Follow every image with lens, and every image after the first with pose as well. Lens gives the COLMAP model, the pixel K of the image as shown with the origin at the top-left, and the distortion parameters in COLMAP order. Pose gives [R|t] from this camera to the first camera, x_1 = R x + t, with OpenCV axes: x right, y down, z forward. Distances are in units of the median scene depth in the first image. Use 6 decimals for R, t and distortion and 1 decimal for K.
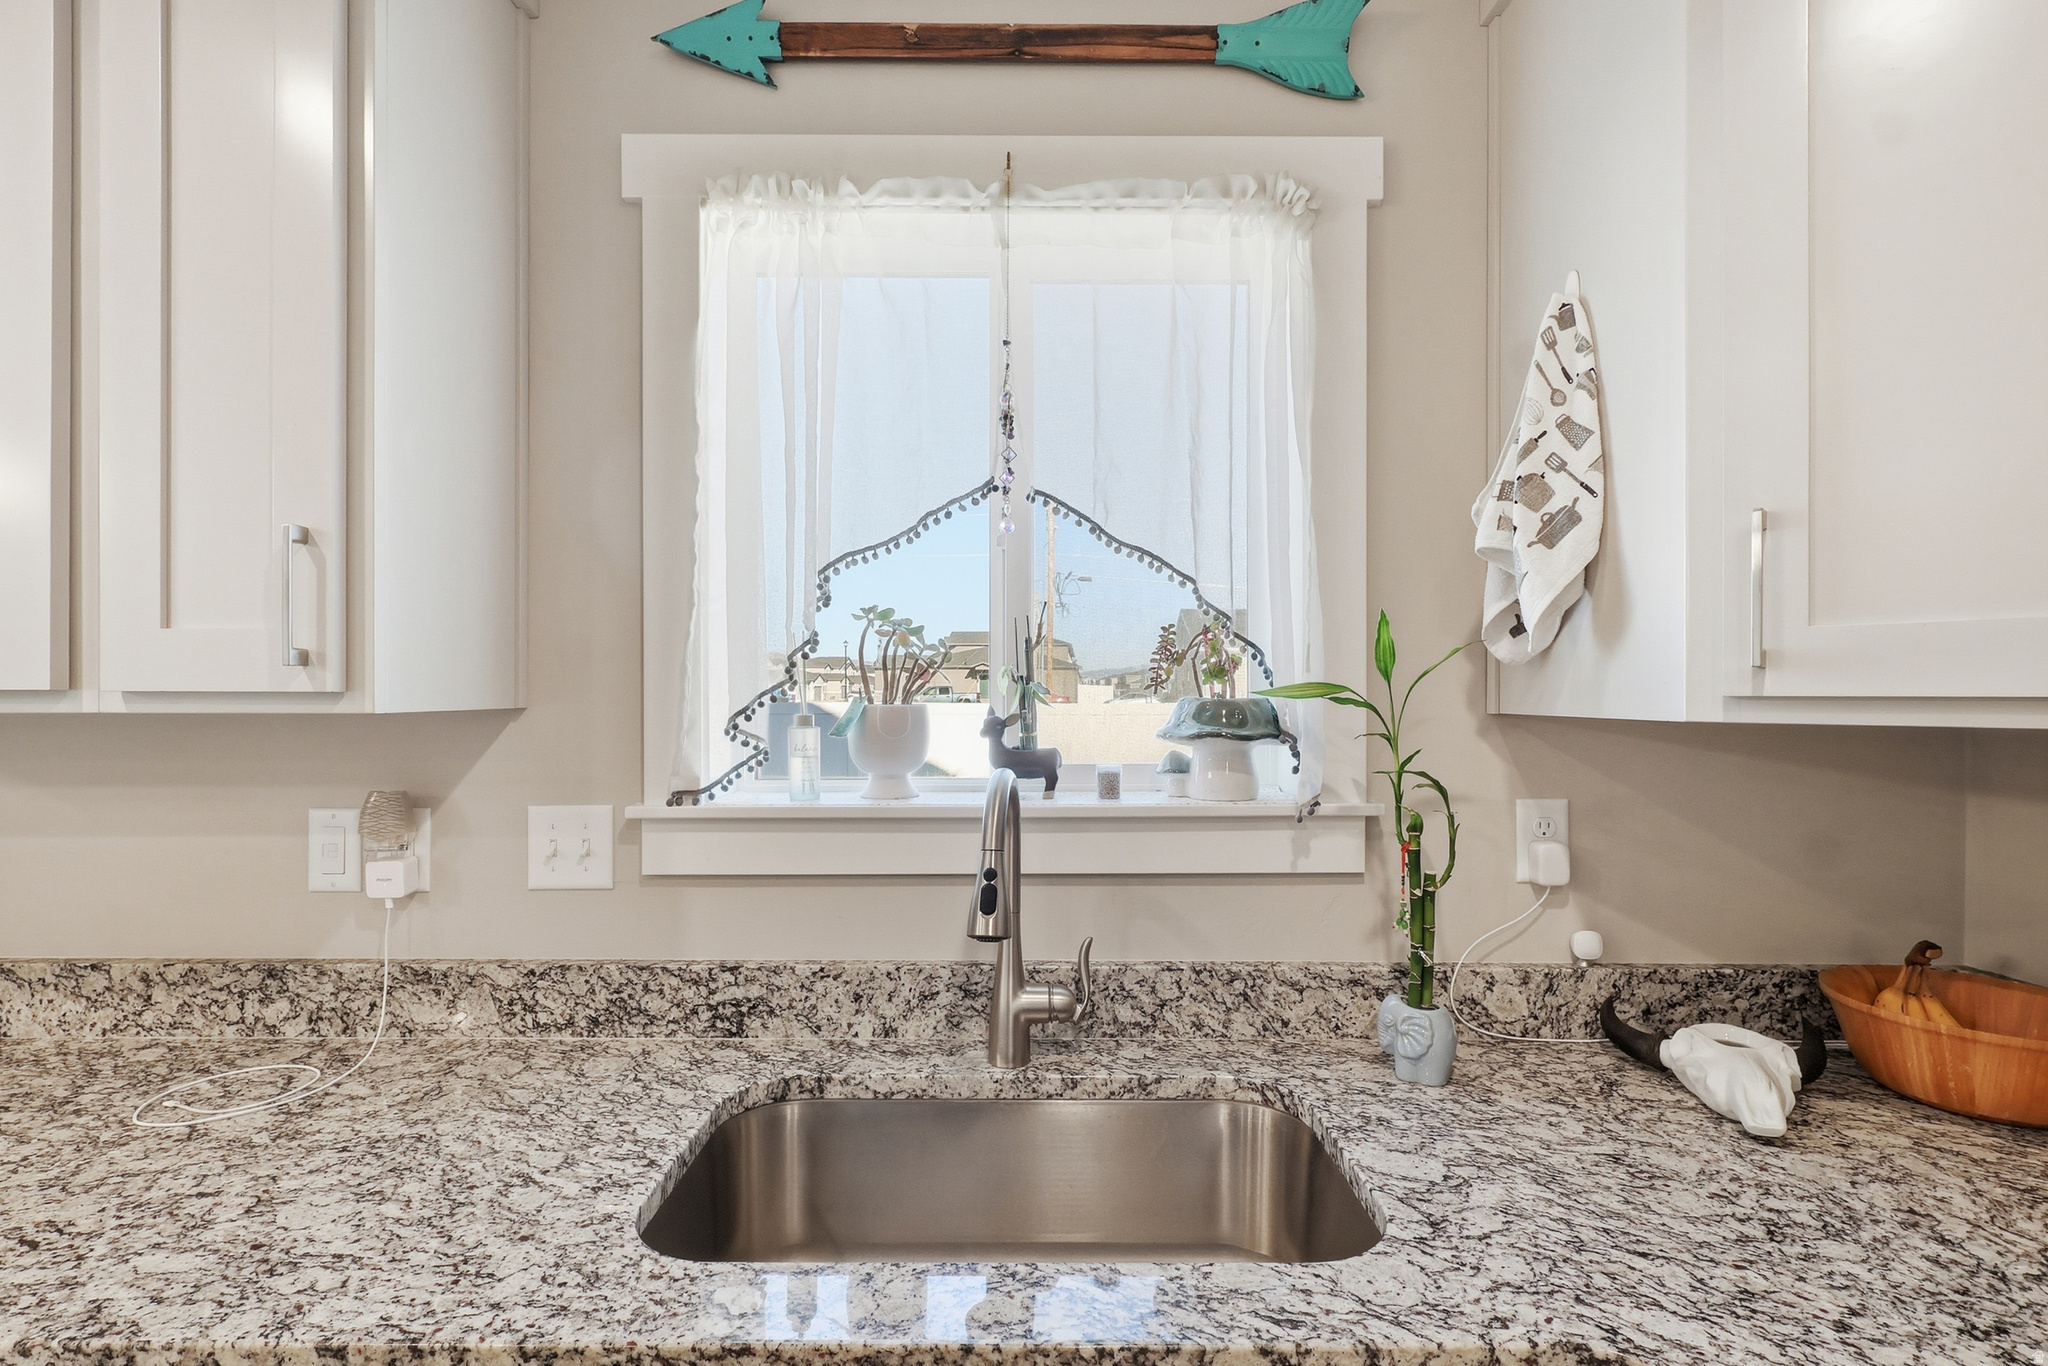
lens RADIAL K [[956.9, 0, 1023.5], [0, 956.9, 693.9], [0, 0, 1]] dist [-0.003578, 0.000764]
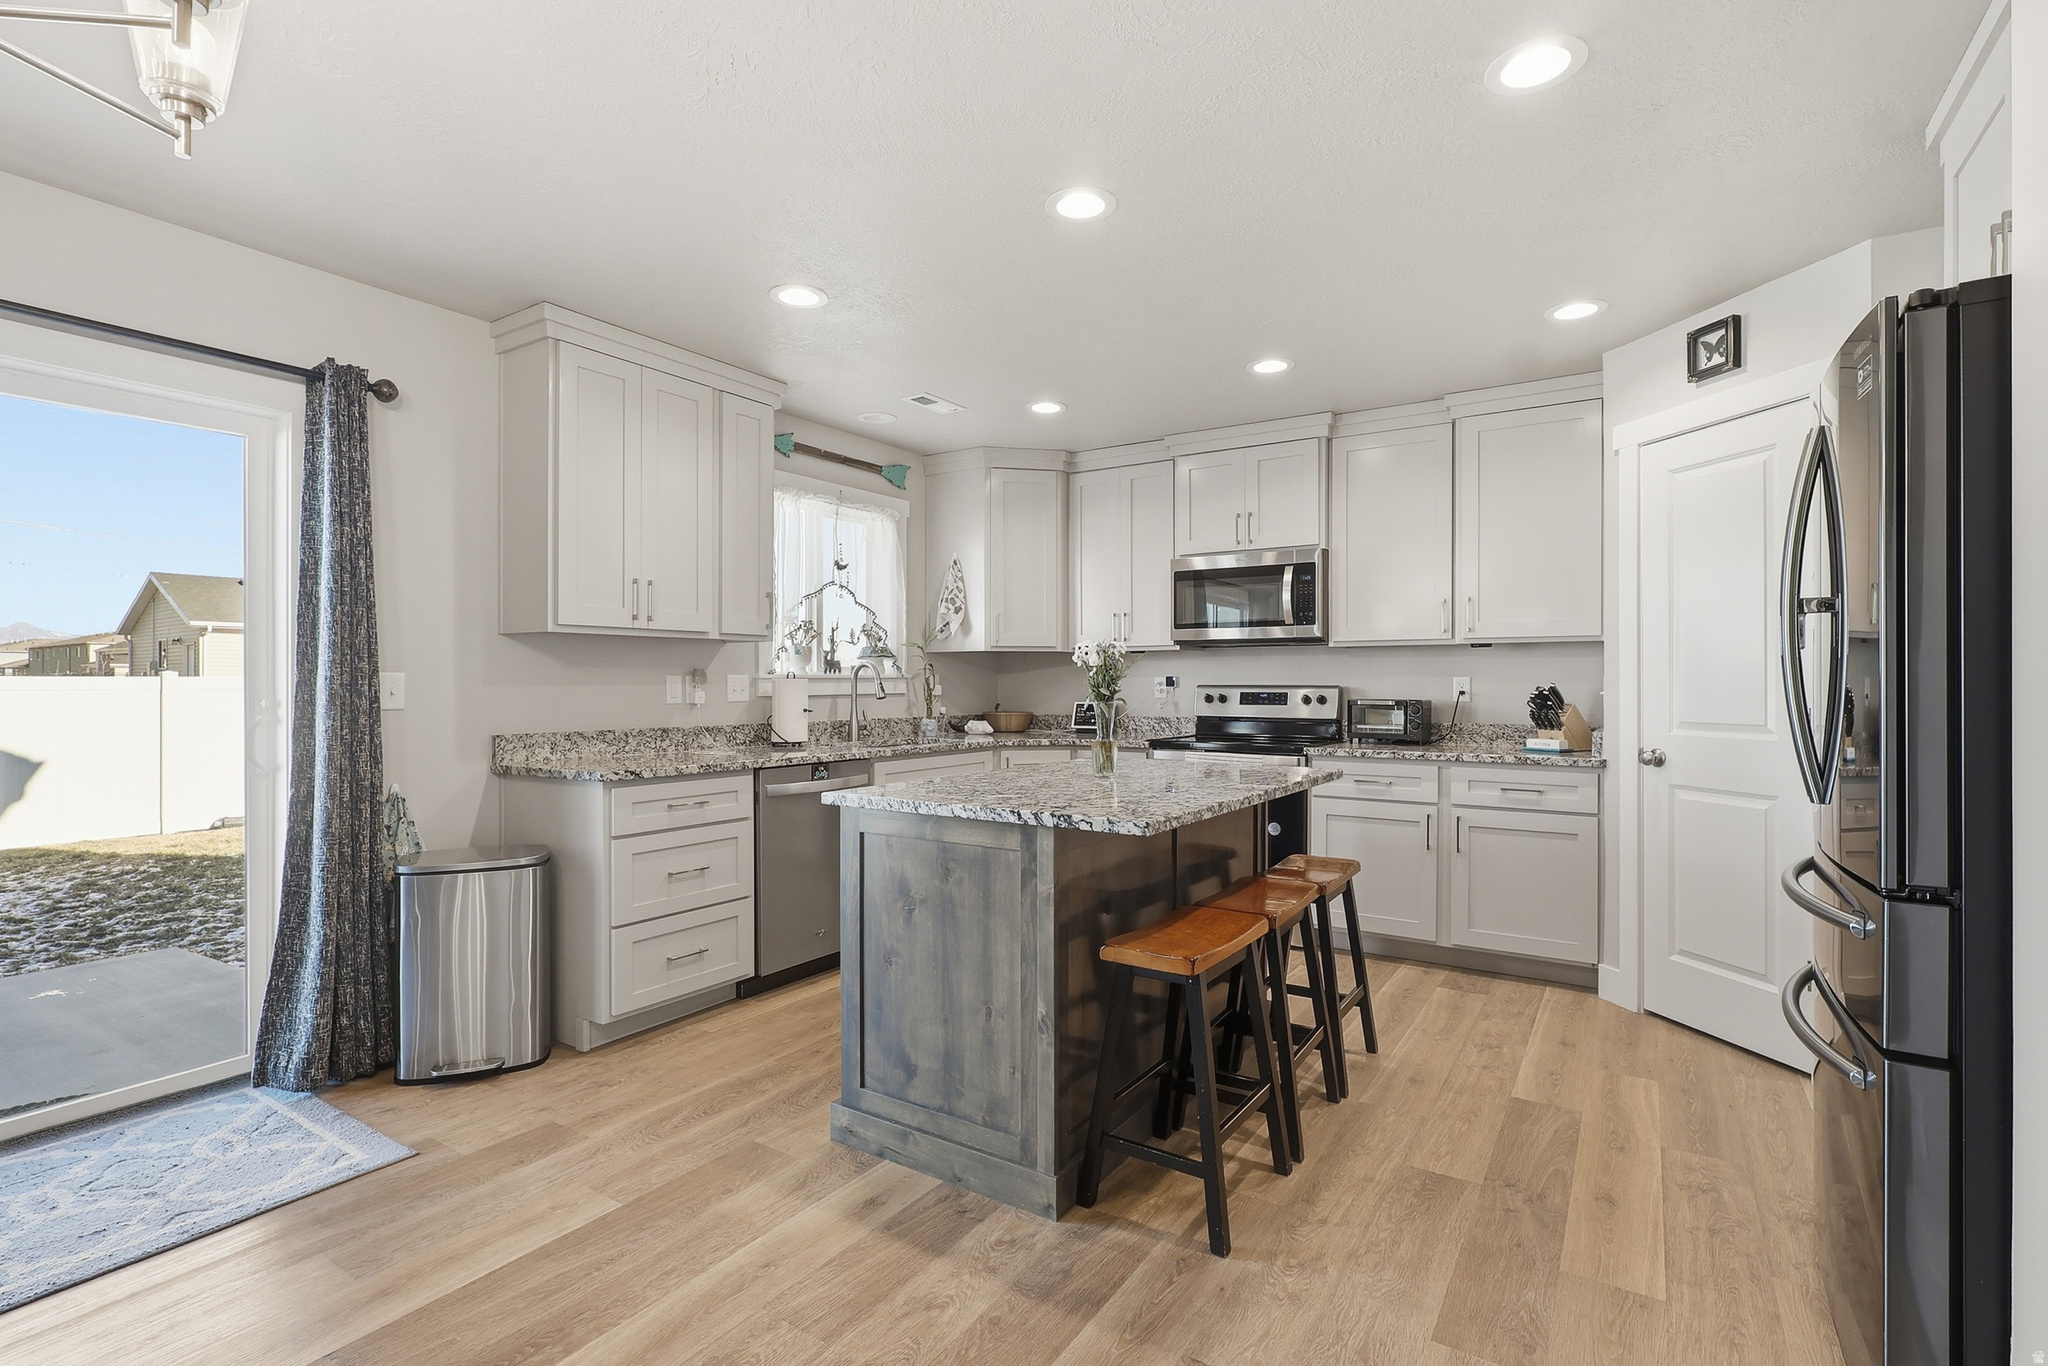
lens RADIAL K [[956.9, 0, 1028.7], [0, 956.9, 678.8], [0, 0, 1]] dist [-0.003578, 0.000764]
pose [[0.559238, -0.000885, 0.829007, -2.707094], [0.002394, 0.999997, -0.000548, 0.141536], [-0.829004, 0.002291, 0.559238, -1.643092]]
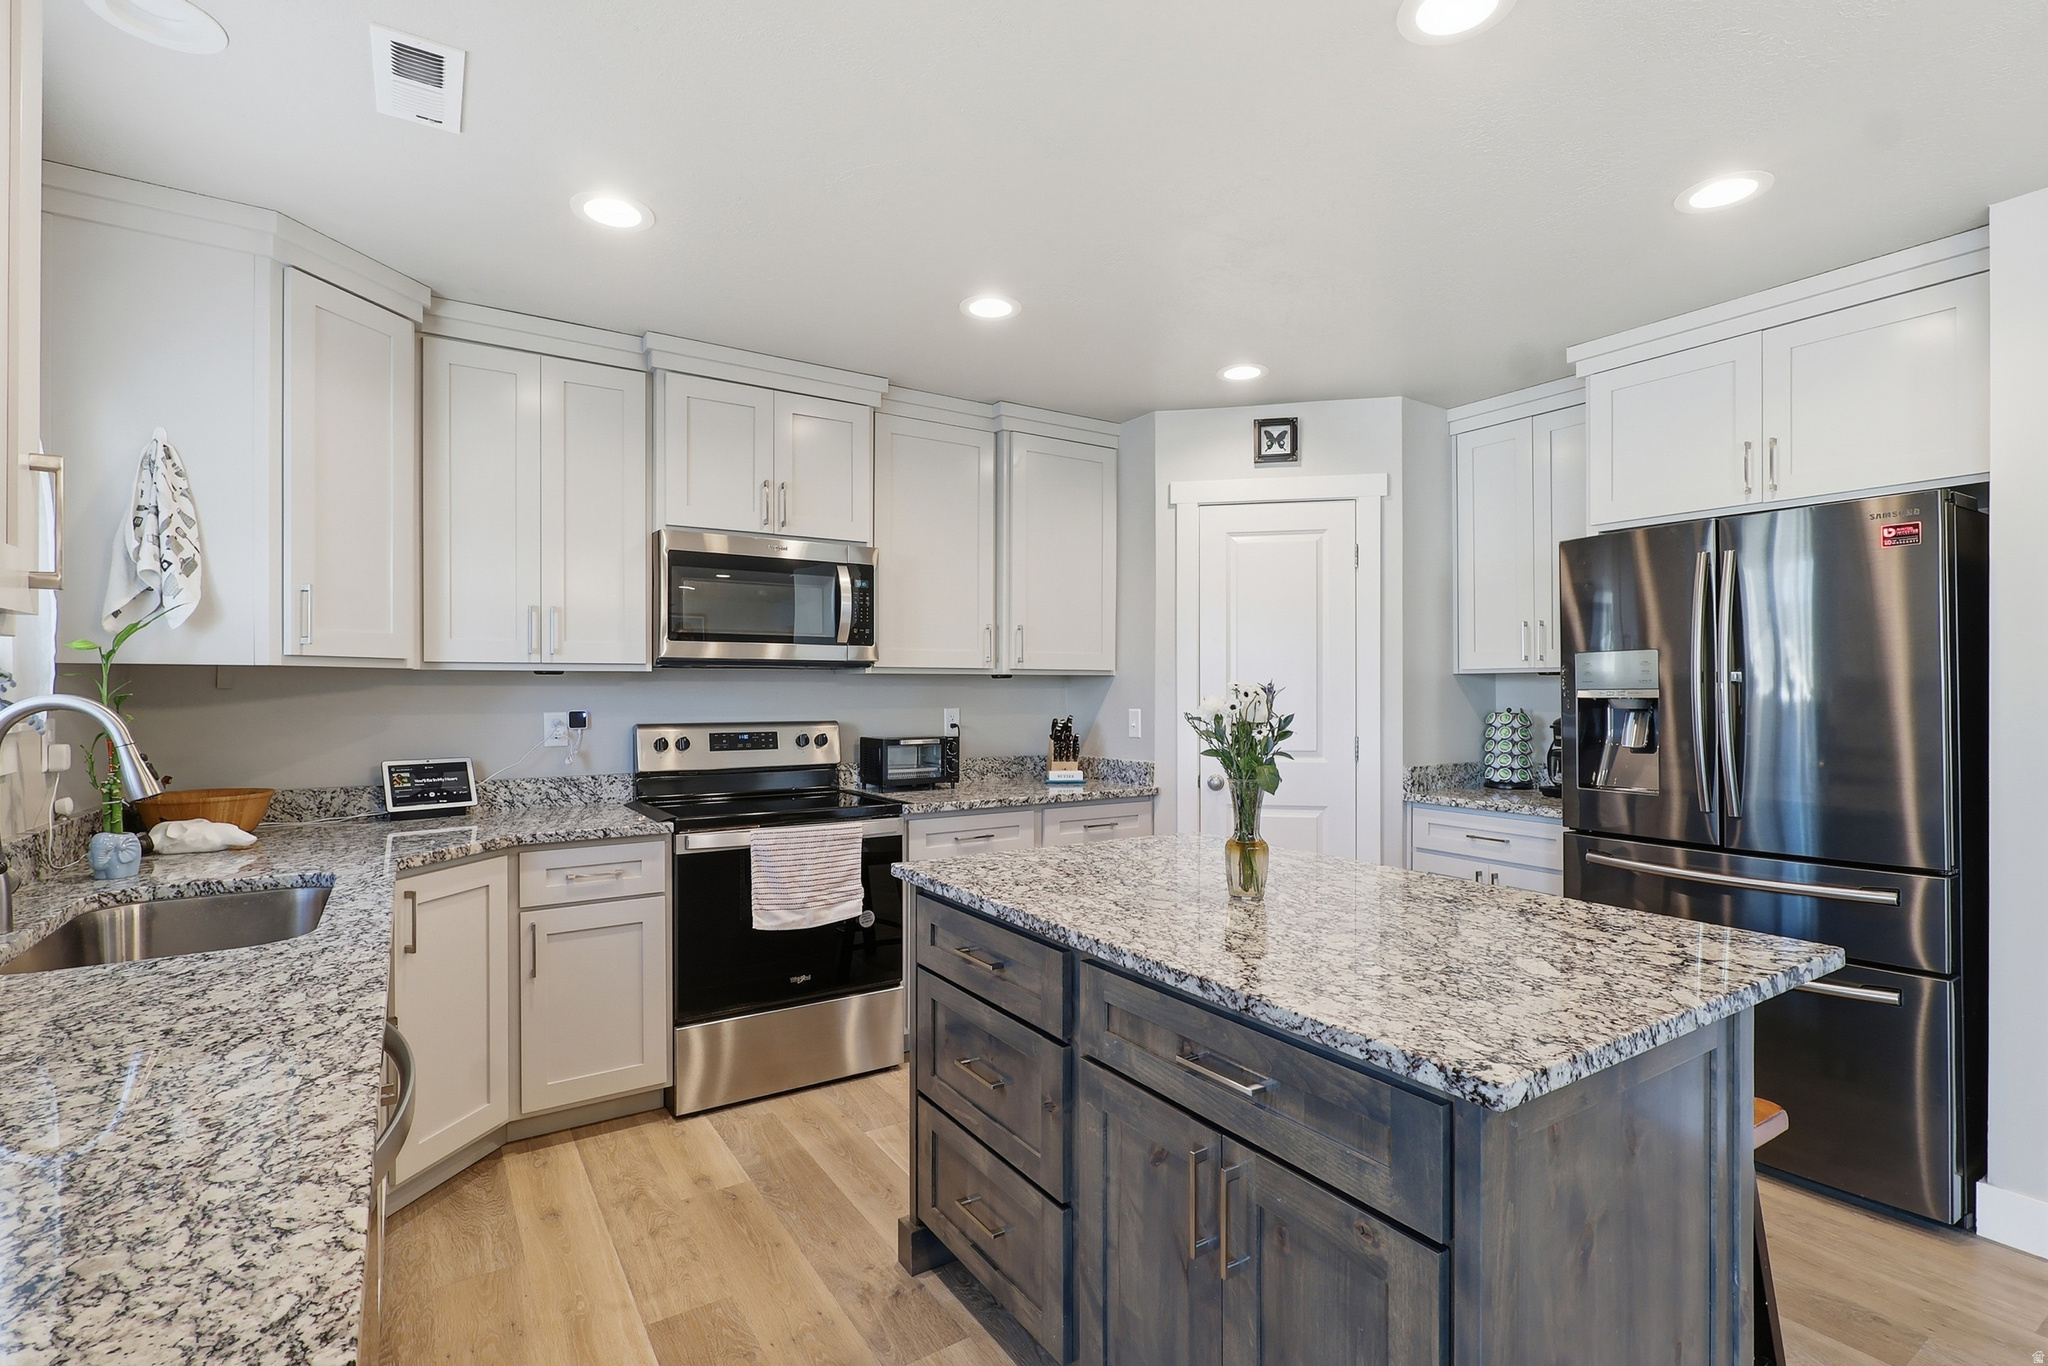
lens RADIAL K [[956.9, 0, 1029.1], [0, 956.9, 687.9], [0, 0, 1]] dist [-0.003578, 0.000764]
pose [[-0.534661, -0.003895, 0.845057, -1.771463], [-0.002495, 0.999992, 0.003030, 0.055811], [-0.845063, -0.000489, -0.534667, 0.515485]]
